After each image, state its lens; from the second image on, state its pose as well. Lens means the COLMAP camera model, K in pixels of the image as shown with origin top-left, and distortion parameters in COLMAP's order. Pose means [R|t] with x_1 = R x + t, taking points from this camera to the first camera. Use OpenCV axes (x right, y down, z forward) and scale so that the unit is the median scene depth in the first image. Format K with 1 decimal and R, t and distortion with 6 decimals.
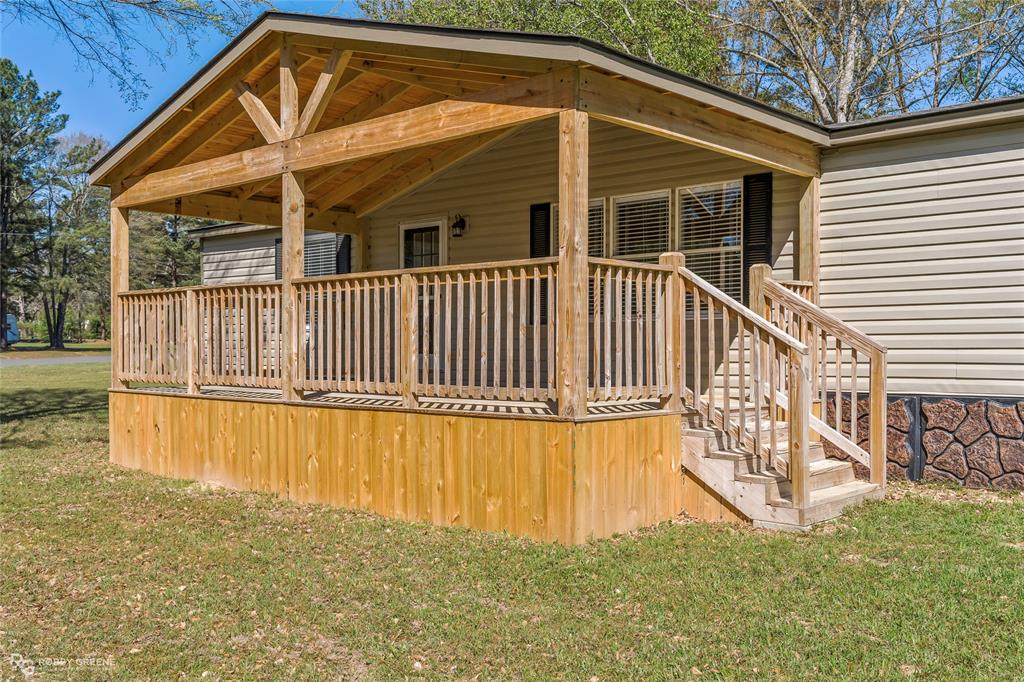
lens RADIAL K [[981.4, 0, 518.4], [0, 981.4, 347.2], [0, 0, 1]] dist [0.012036, 0.000000]
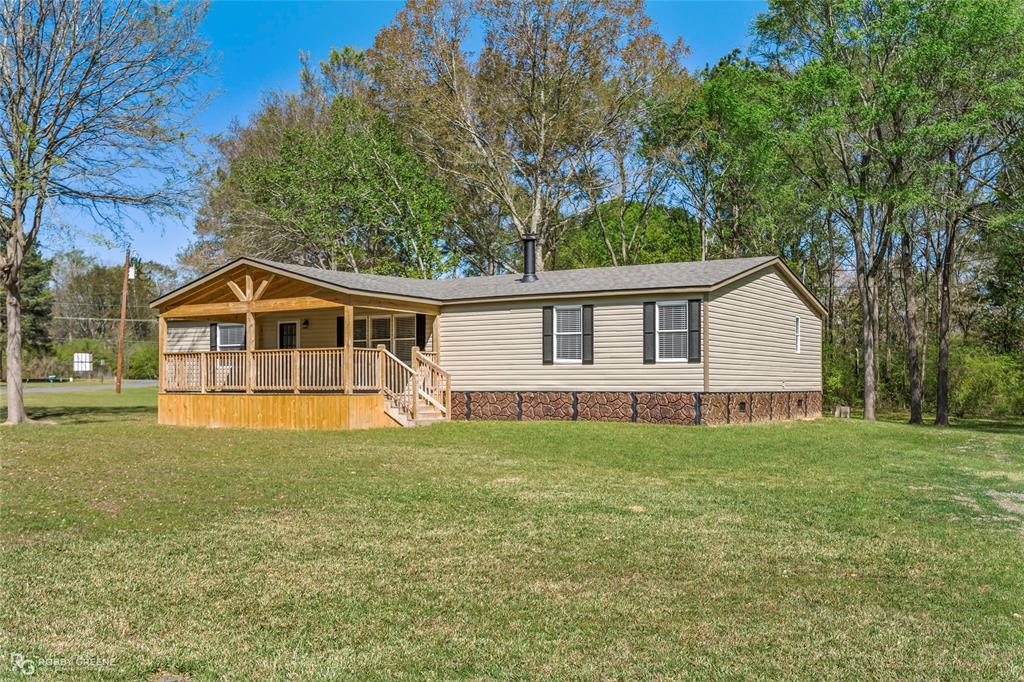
lens RADIAL K [[981.4, 0, 506.1], [0, 981.4, 381.5], [0, 0, 1]] dist [0.012036, 0.000000]
pose [[0.984228, -0.000407, 0.176906, -0.007840], [0.001385, 0.999984, -0.005402, 0.035606], [-0.176901, 0.005562, 0.984213, -1.894128]]
